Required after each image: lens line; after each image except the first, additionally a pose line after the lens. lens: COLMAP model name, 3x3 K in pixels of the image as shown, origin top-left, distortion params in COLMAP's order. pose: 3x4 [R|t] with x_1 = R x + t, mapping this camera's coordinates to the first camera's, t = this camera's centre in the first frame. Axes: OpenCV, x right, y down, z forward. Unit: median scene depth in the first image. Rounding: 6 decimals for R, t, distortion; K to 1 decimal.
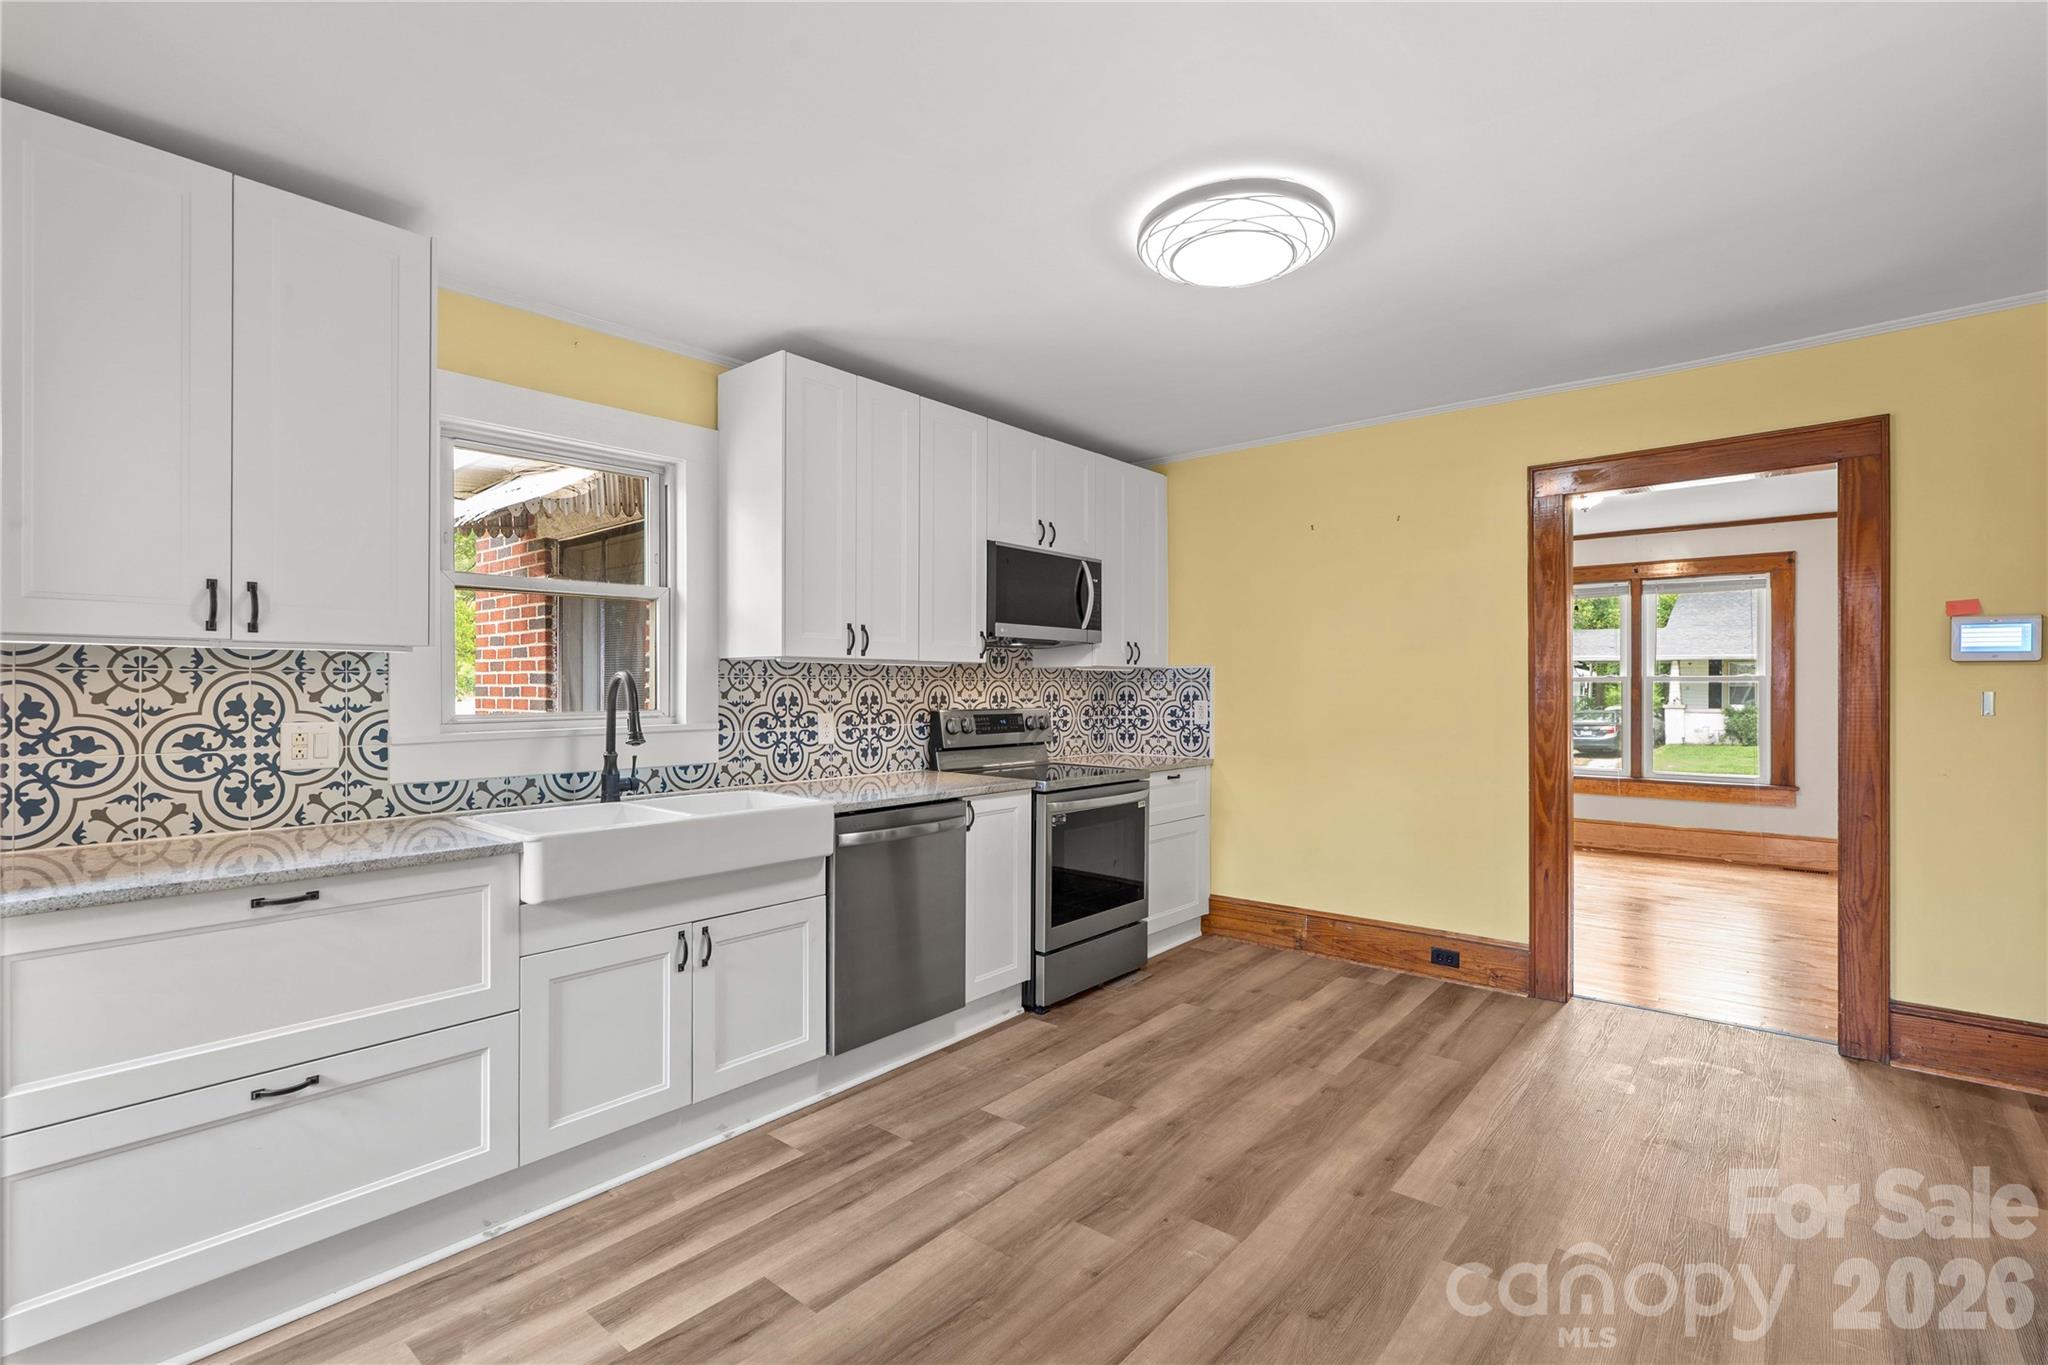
lens RADIAL K [[932.5, 0, 1030.5], [0, 932.5, 686.3], [0, 0, 1]] dist [-0.009363, 0.002649]
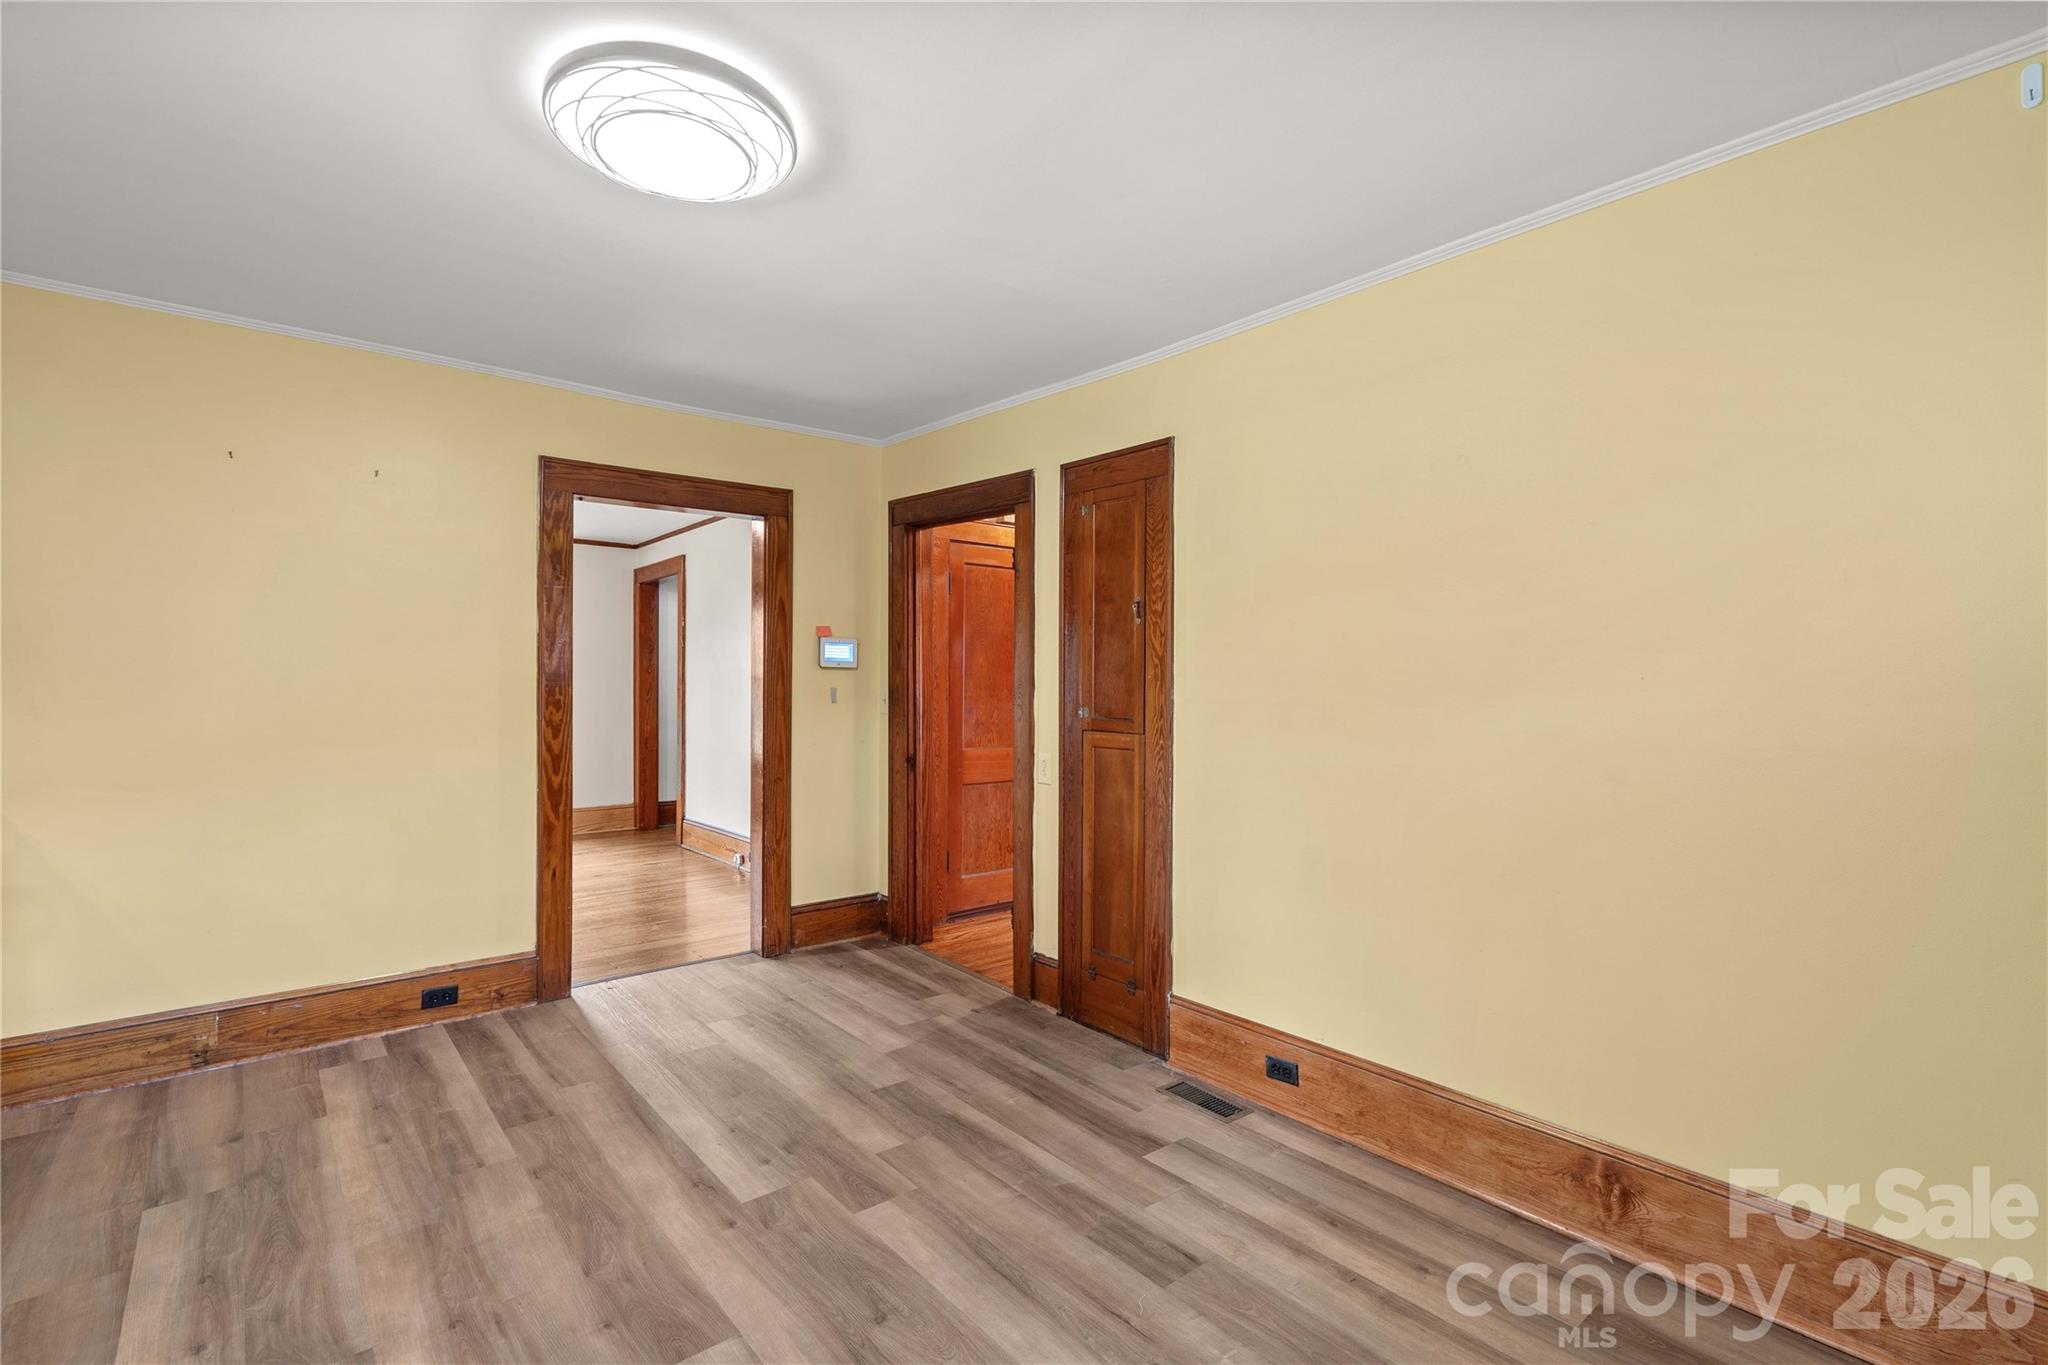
lens RADIAL K [[932.5, 0, 1020.1], [0, 932.5, 674.8], [0, 0, 1]] dist [-0.009363, 0.002649]
pose [[0.168044, 0.008402, 0.985744, -0.371651], [-0.004393, 0.999960, -0.007775, -0.002267], [-0.985770, -0.003023, 0.168074, 0.390118]]
